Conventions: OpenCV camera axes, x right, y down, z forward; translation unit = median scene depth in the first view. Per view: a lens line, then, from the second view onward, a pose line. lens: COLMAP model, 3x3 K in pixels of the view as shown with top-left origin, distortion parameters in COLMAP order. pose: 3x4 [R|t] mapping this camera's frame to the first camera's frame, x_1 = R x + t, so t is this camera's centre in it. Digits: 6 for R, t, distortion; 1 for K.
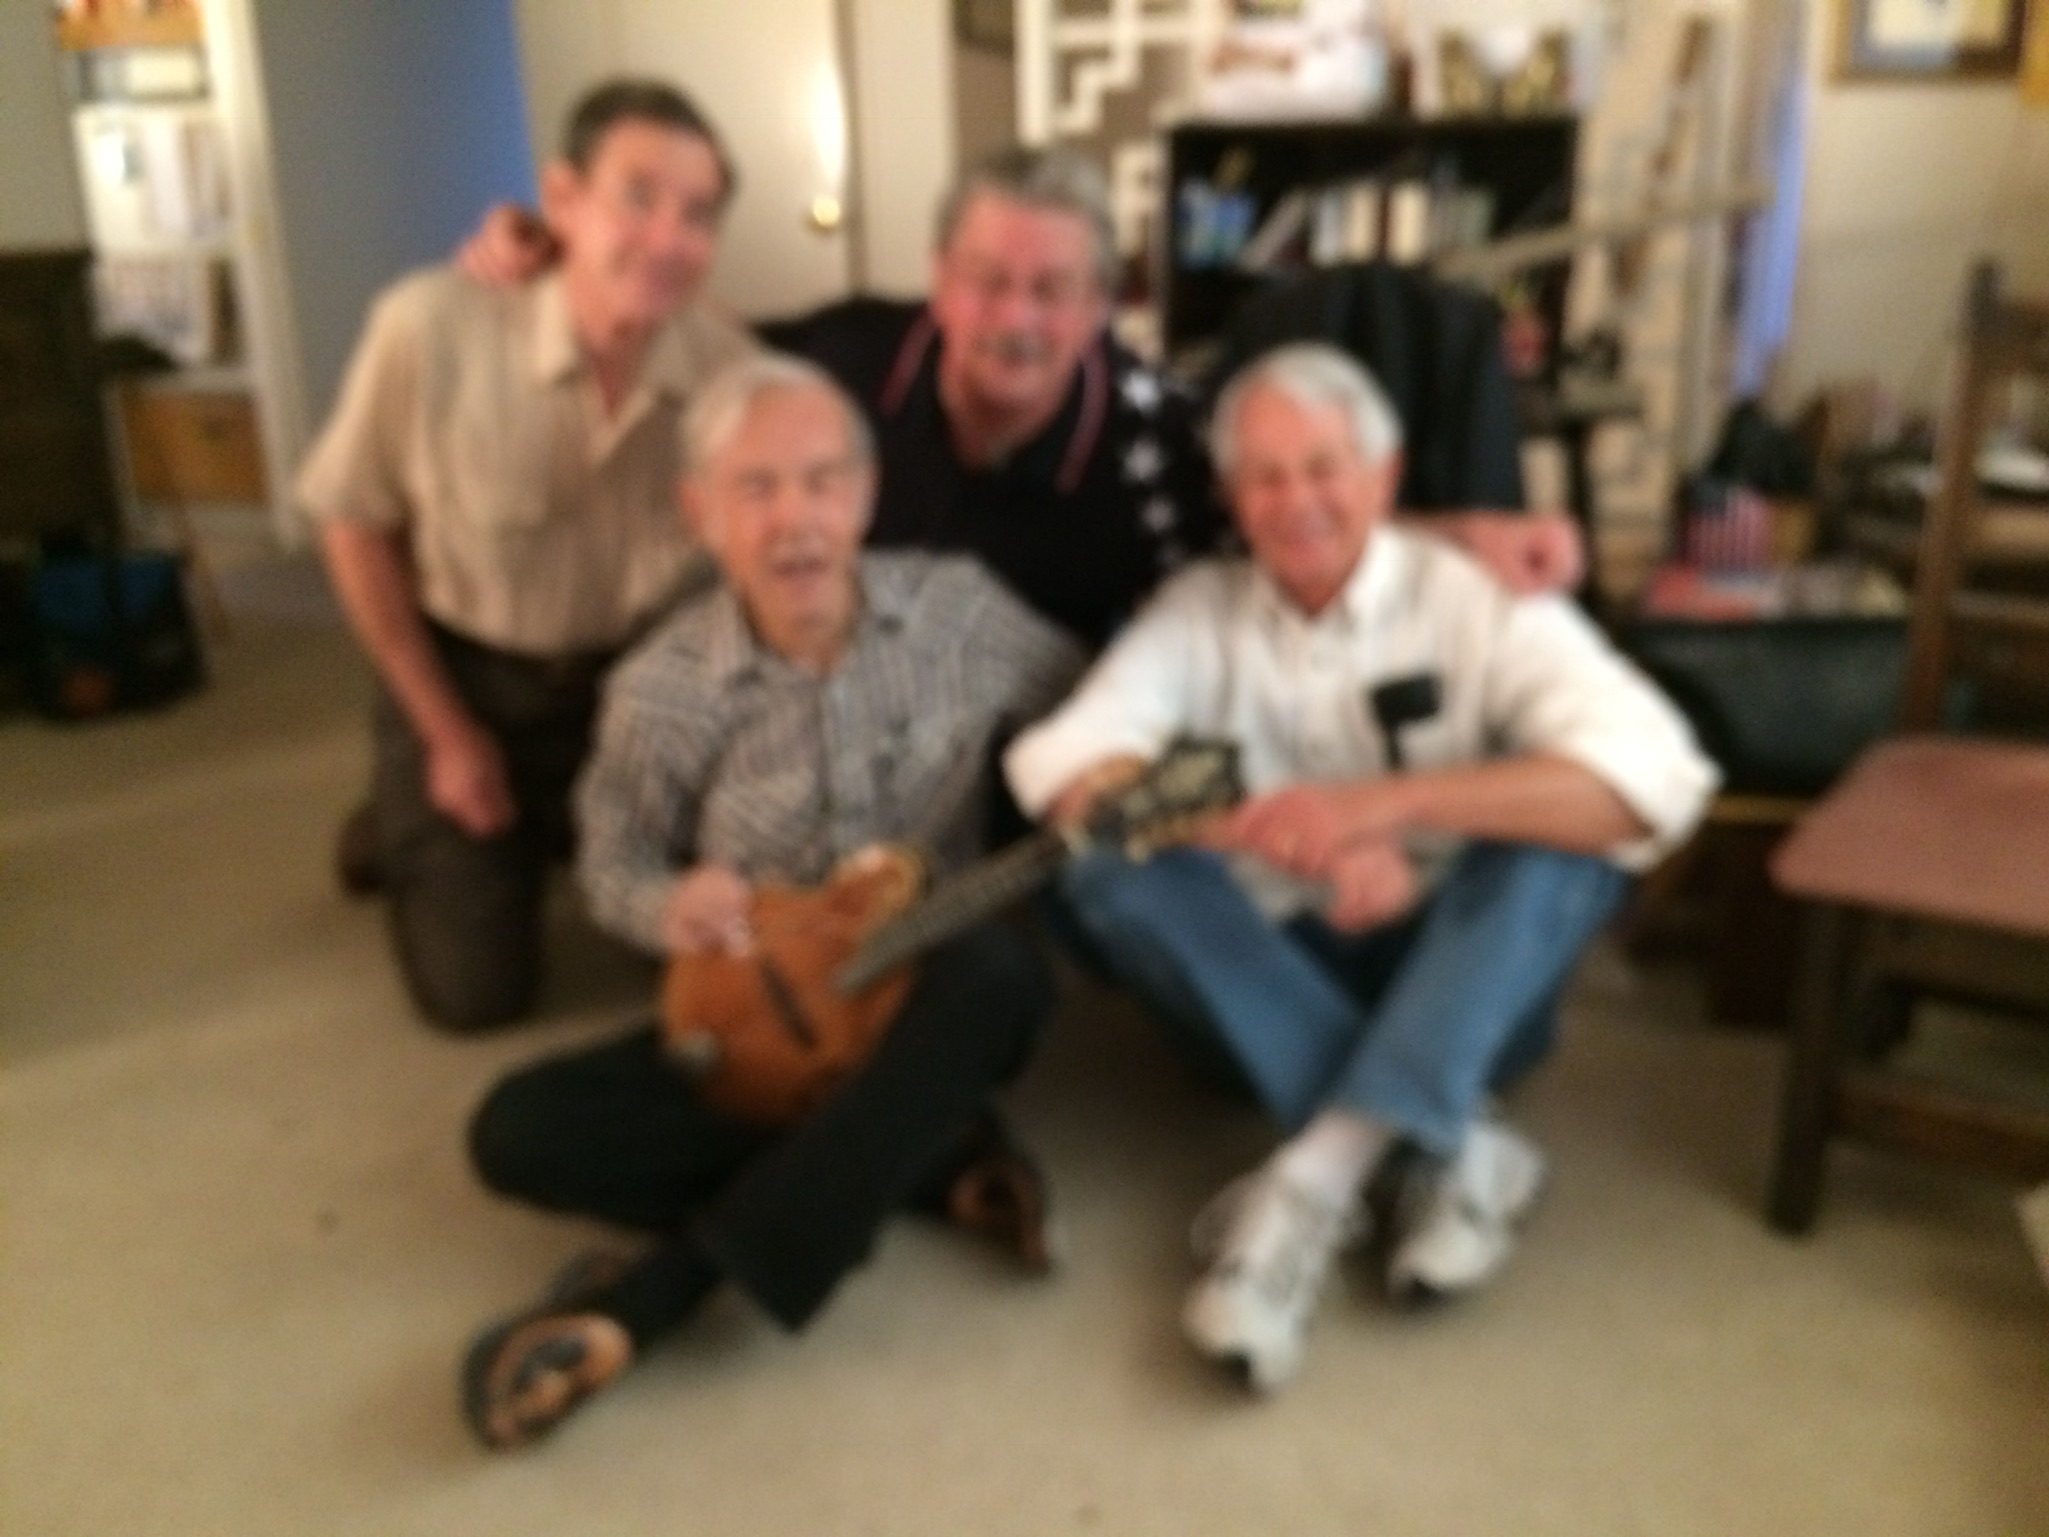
lens RADIAL K [[1800.4, 0, 1017.5], [0, 1800.4, 759.9], [0, 0, 1]] dist [0.064060, -0.134976]
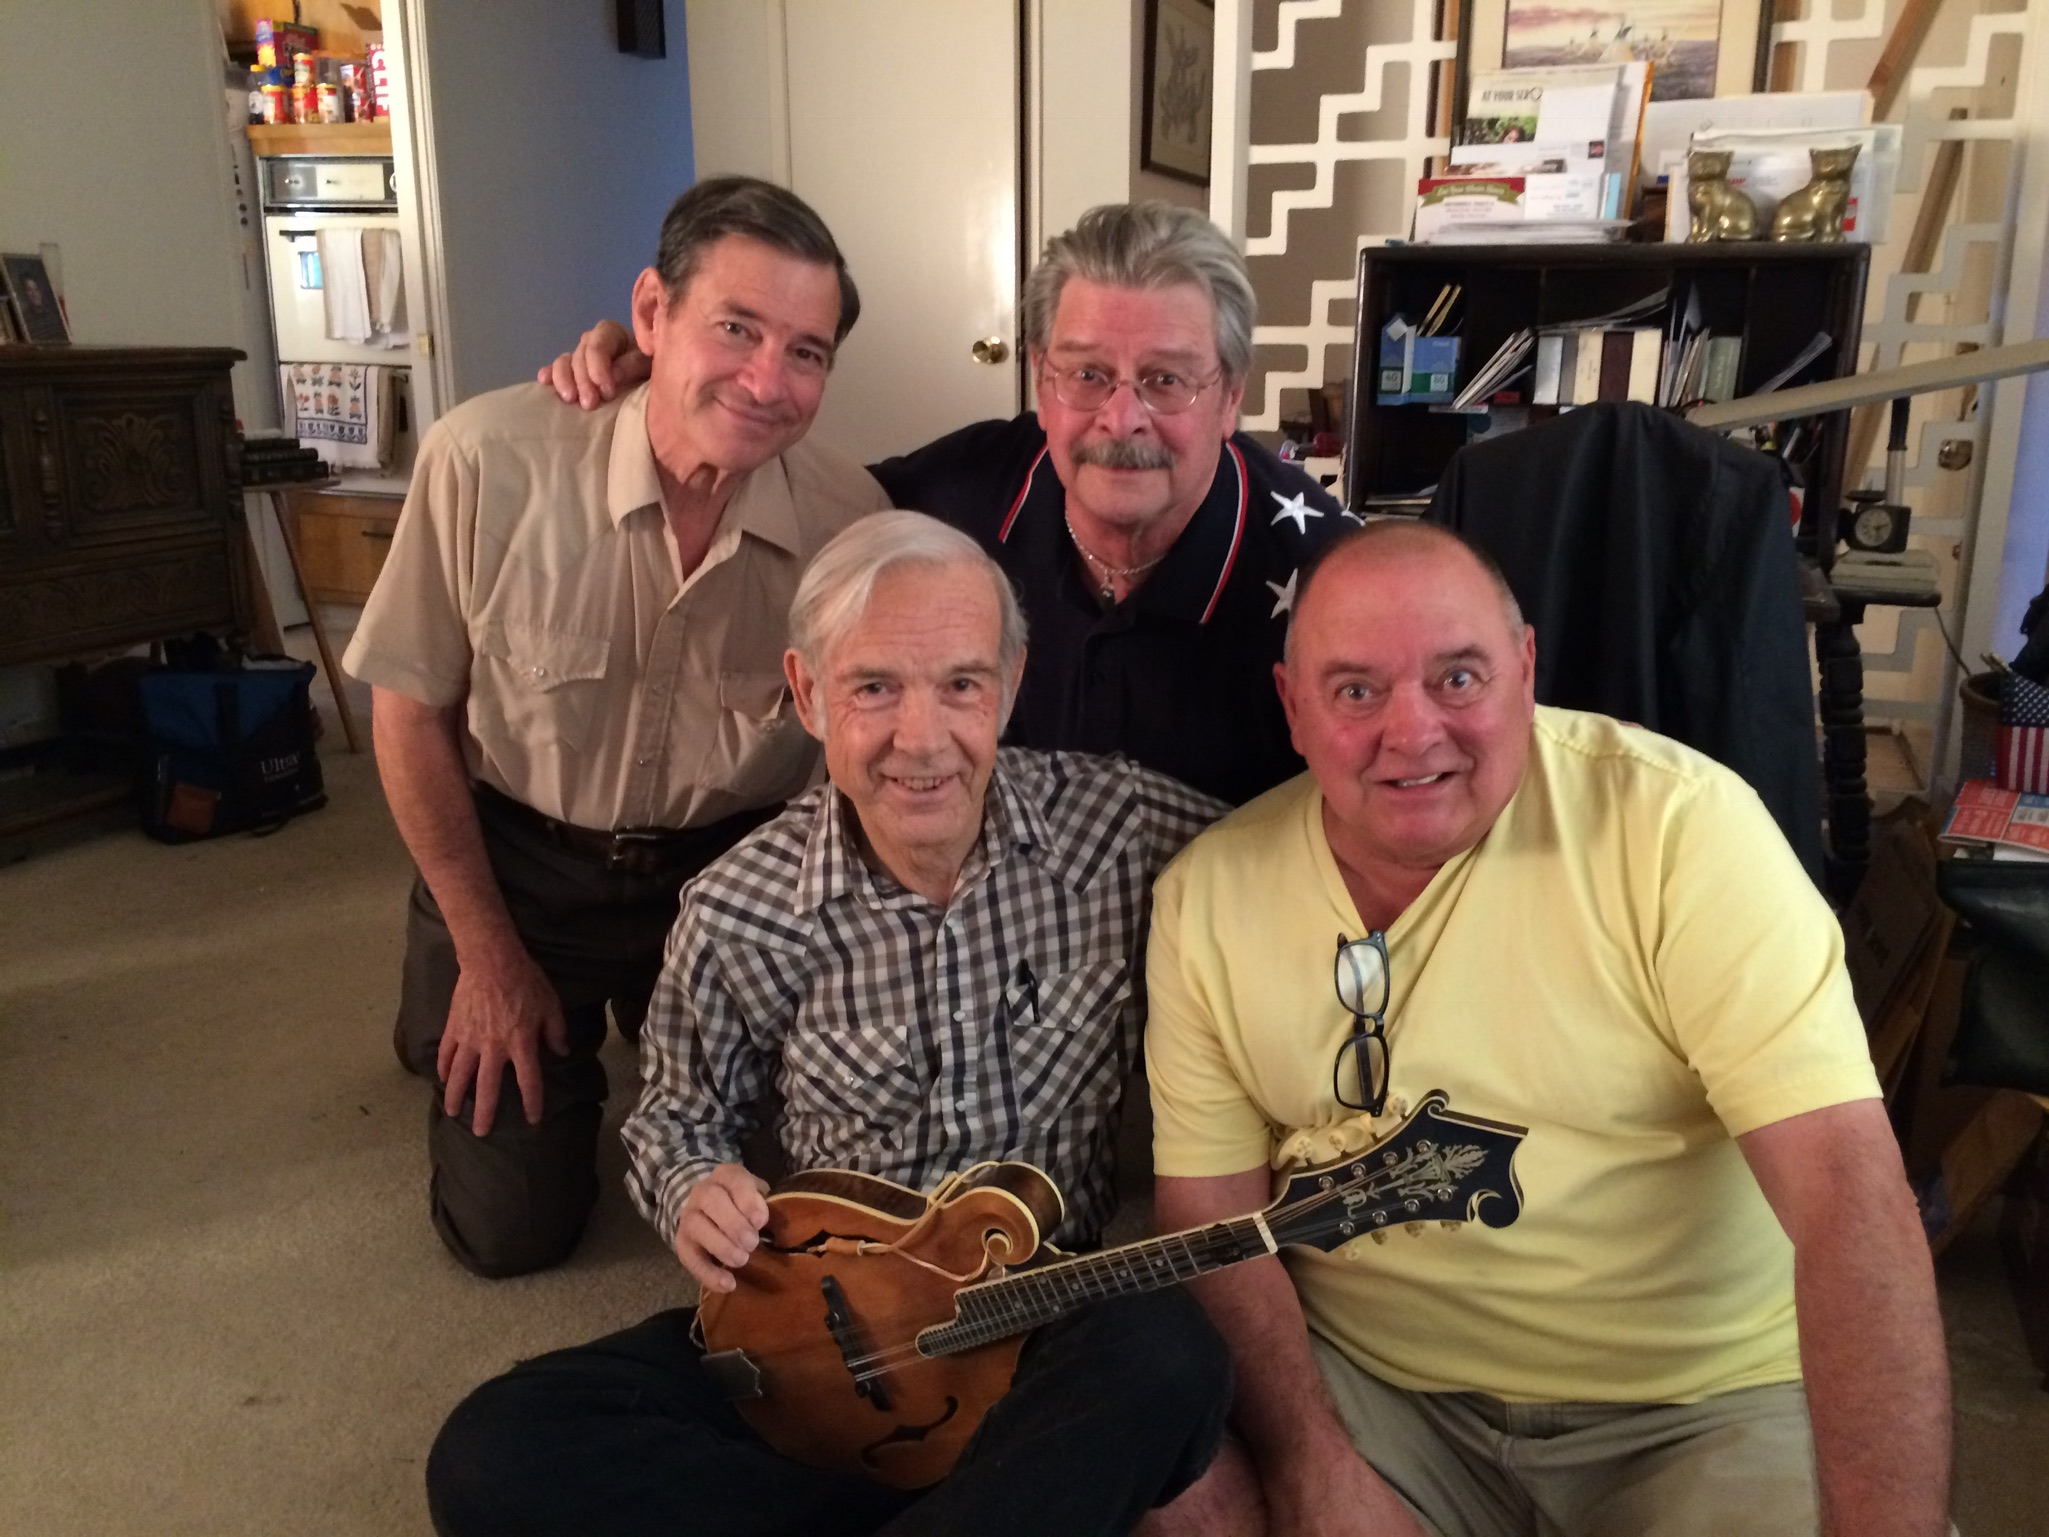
lens RADIAL K [[1737.1, 0, 1024.5], [0, 1737.1, 768.5], [0, 0, 1]] dist [0.068084, -0.110620]
pose [[0.995106, 0.049718, -0.085400, -0.000544], [-0.054356, 0.997121, -0.052870, -0.043592], [0.082525, 0.057253, 0.994943, 0.148123]]
